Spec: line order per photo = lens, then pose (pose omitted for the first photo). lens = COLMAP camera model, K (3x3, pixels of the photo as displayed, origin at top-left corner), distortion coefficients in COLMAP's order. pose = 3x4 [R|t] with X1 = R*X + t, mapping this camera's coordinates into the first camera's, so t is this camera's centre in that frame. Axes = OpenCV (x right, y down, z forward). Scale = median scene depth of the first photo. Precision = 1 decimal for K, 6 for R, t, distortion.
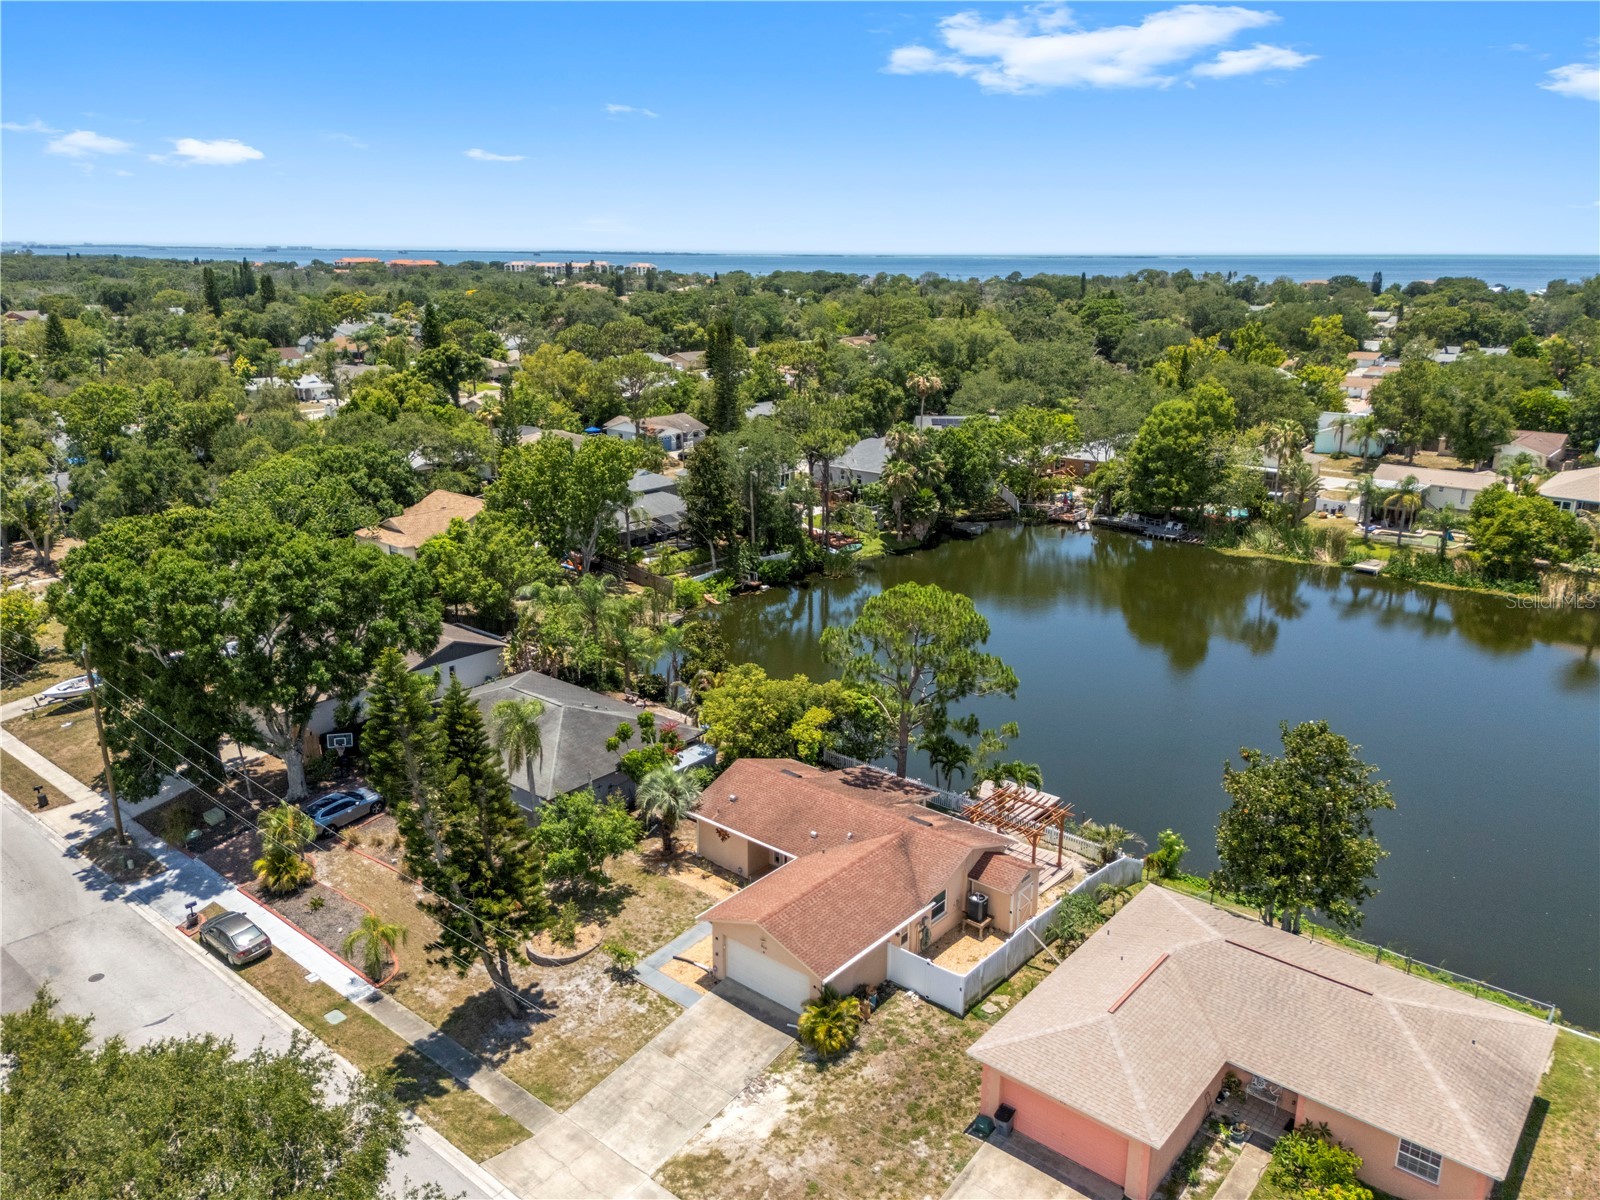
lens RADIAL K [[1178.6, 0, 798.9], [0, 1178.6, 601.5], [0, 0, 1]] dist [0.064034, -0.055629]
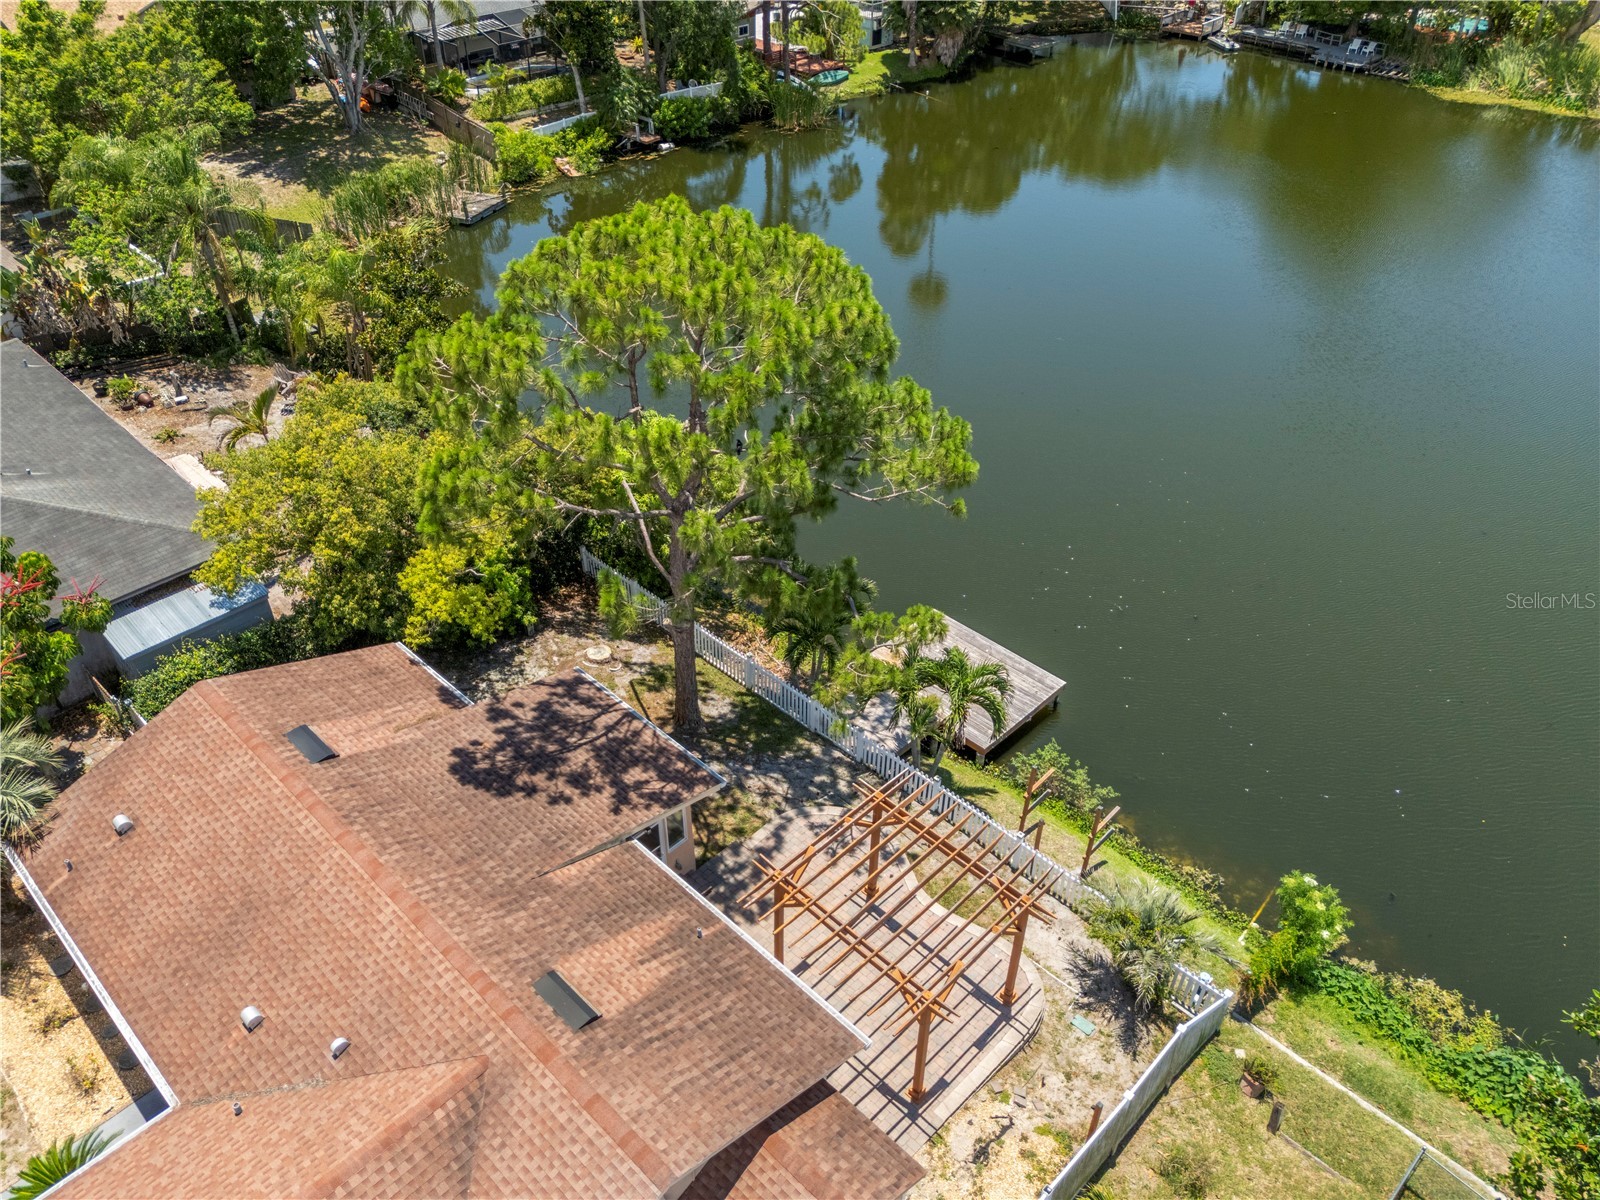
lens RADIAL K [[1206.0, 0, 818.2], [0, 1206.0, 602.2], [0, 0, 1]] dist [0.024450, -0.009858]
pose [[0.998202, 0.038154, -0.046235, 0.087015], [-0.019010, 0.932958, 0.359484, -0.018588], [0.056851, -0.357959, 0.932005, 0.343126]]
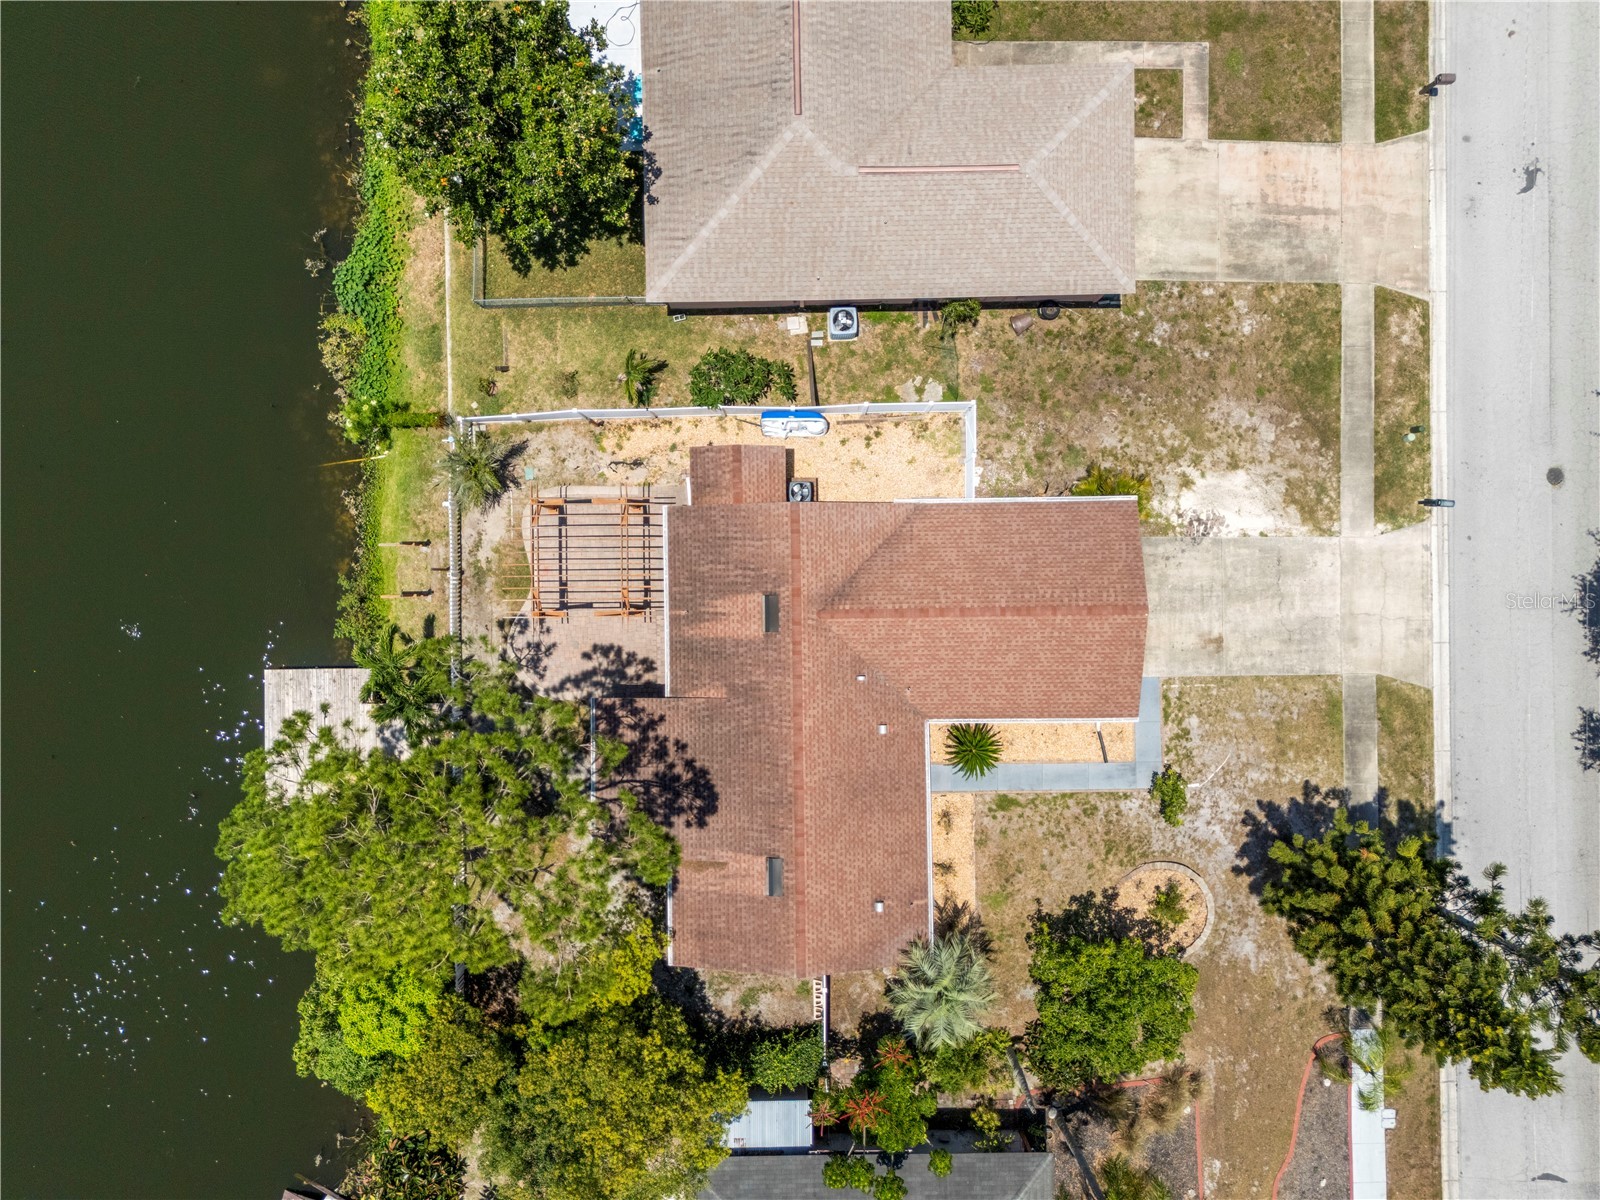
lens RADIAL K [[1147.9, 0, 800.0], [0, 1147.9, 600.0], [0, 0, 1]] dist [0.057361, -0.064709]
pose [[-0.654897, -0.755612, -0.012682, 0.049811], [0.213029, -0.200683, 0.956214, -0.191577], [-0.725071, 0.623520, 0.292394, 0.376407]]
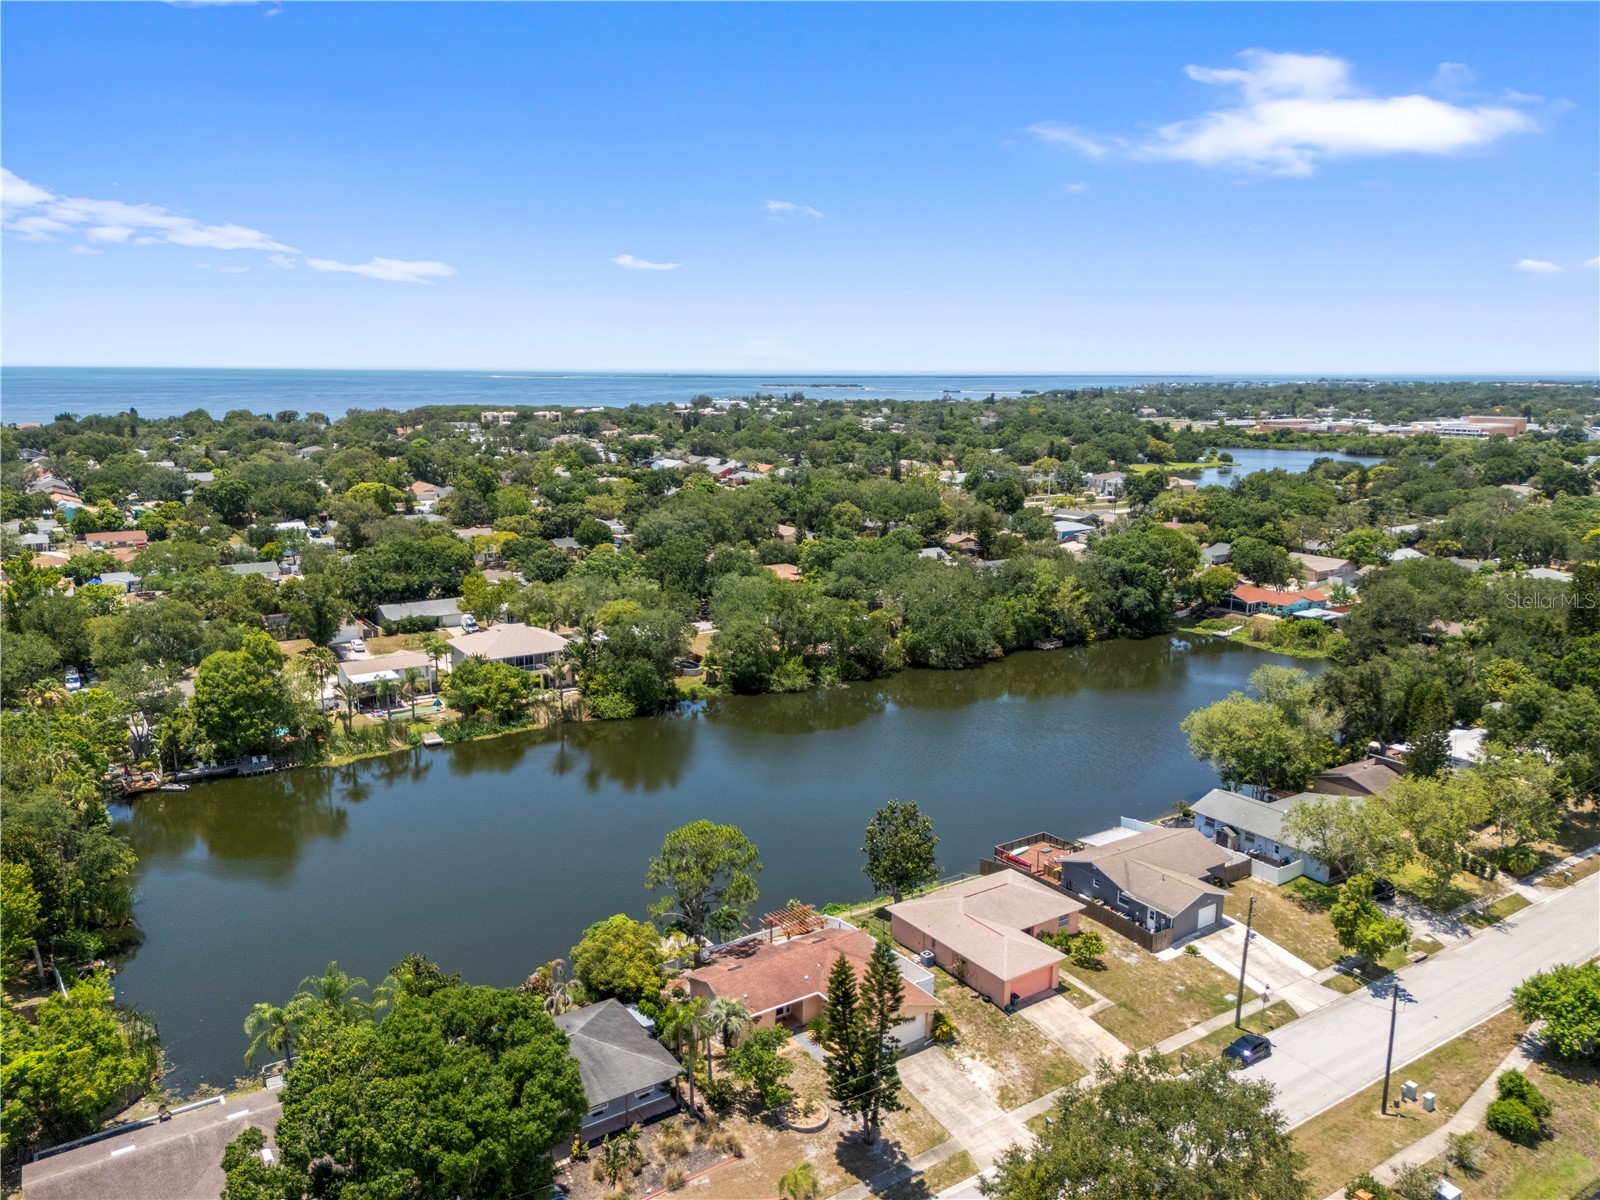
lens RADIAL K [[1178.6, 0, 798.9], [0, 1178.6, 601.5], [0, 0, 1]] dist [0.064034, -0.055629]
pose [[0.274277, -0.188807, 0.942934, -0.683950], [0.269310, 0.956382, 0.113164, -0.233428], [-0.923171, 0.222903, 0.313161, 0.174420]]
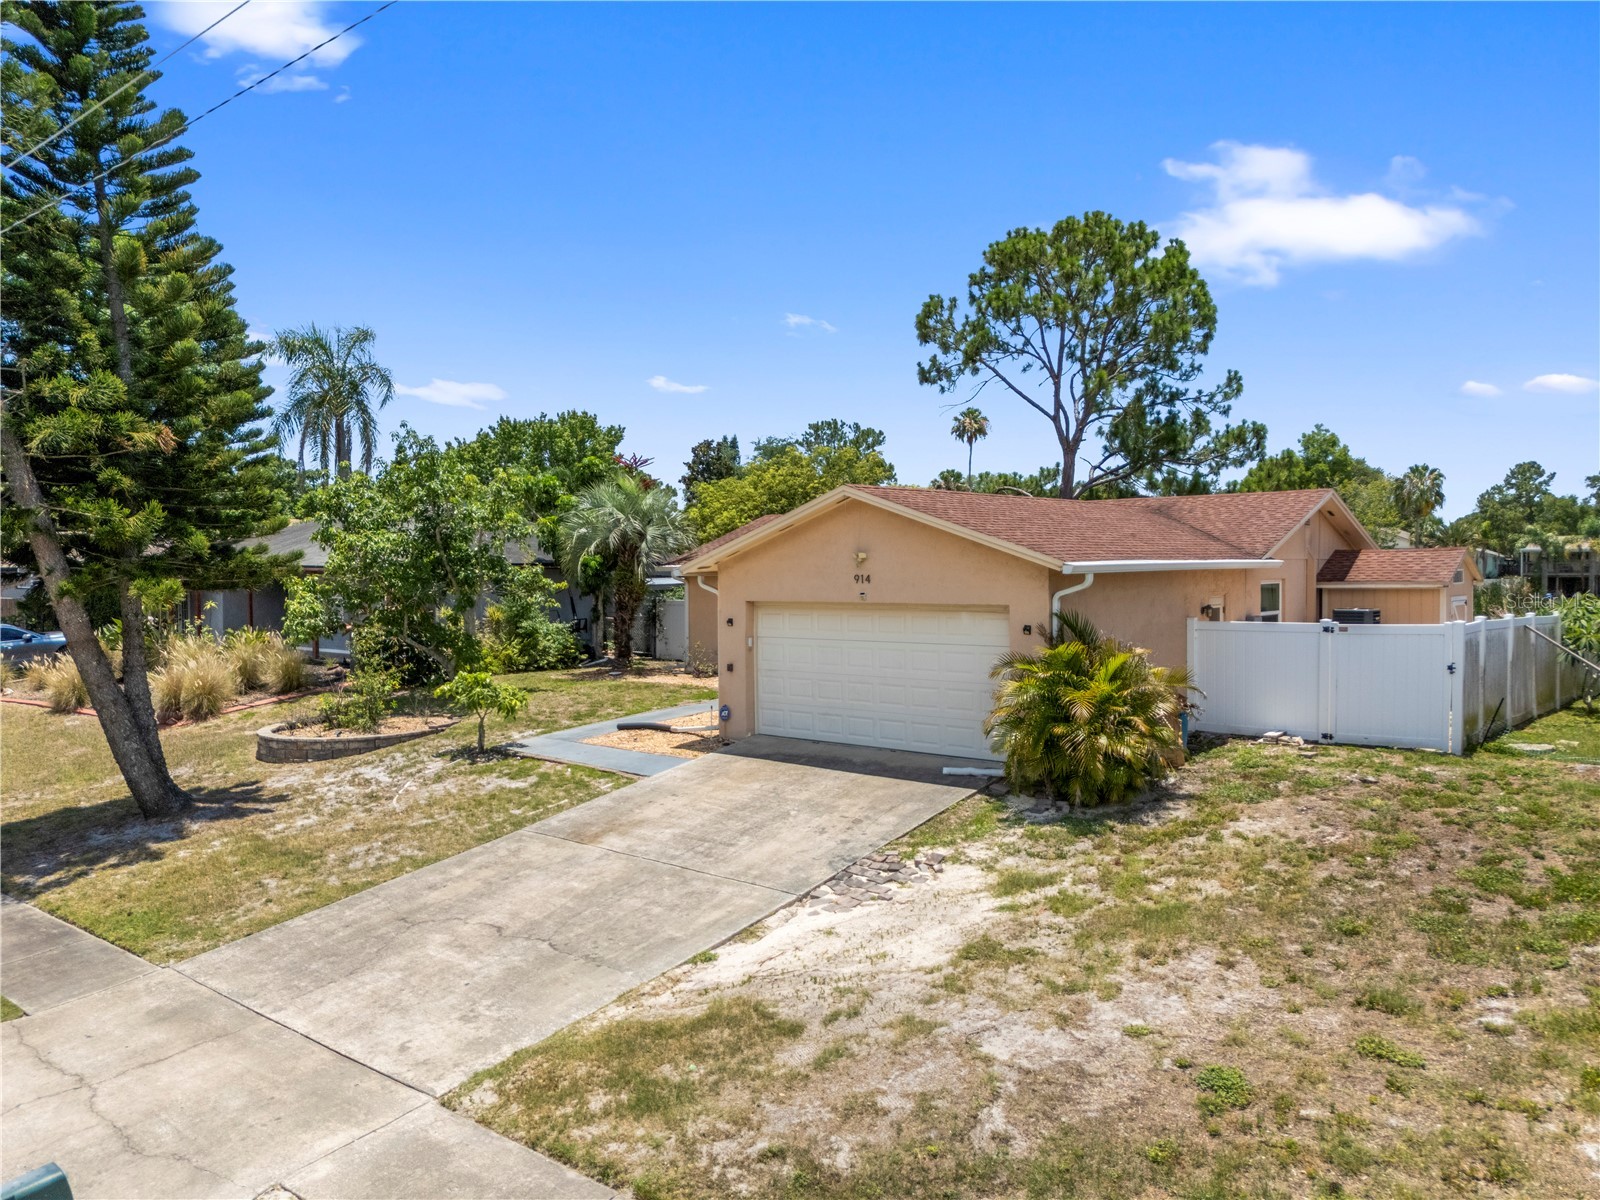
lens RADIAL K [[1173.2, 0, 800.0], [0, 1173.2, 600.0], [0, 0, 1]] dist [0.094488, -0.095775]
pose [[0.999931, -0.011465, 0.002655, -0.020131], [0.011764, 0.967406, -0.252956, 0.157211], [0.000332, 0.252969, 0.967474, 0.267056]]
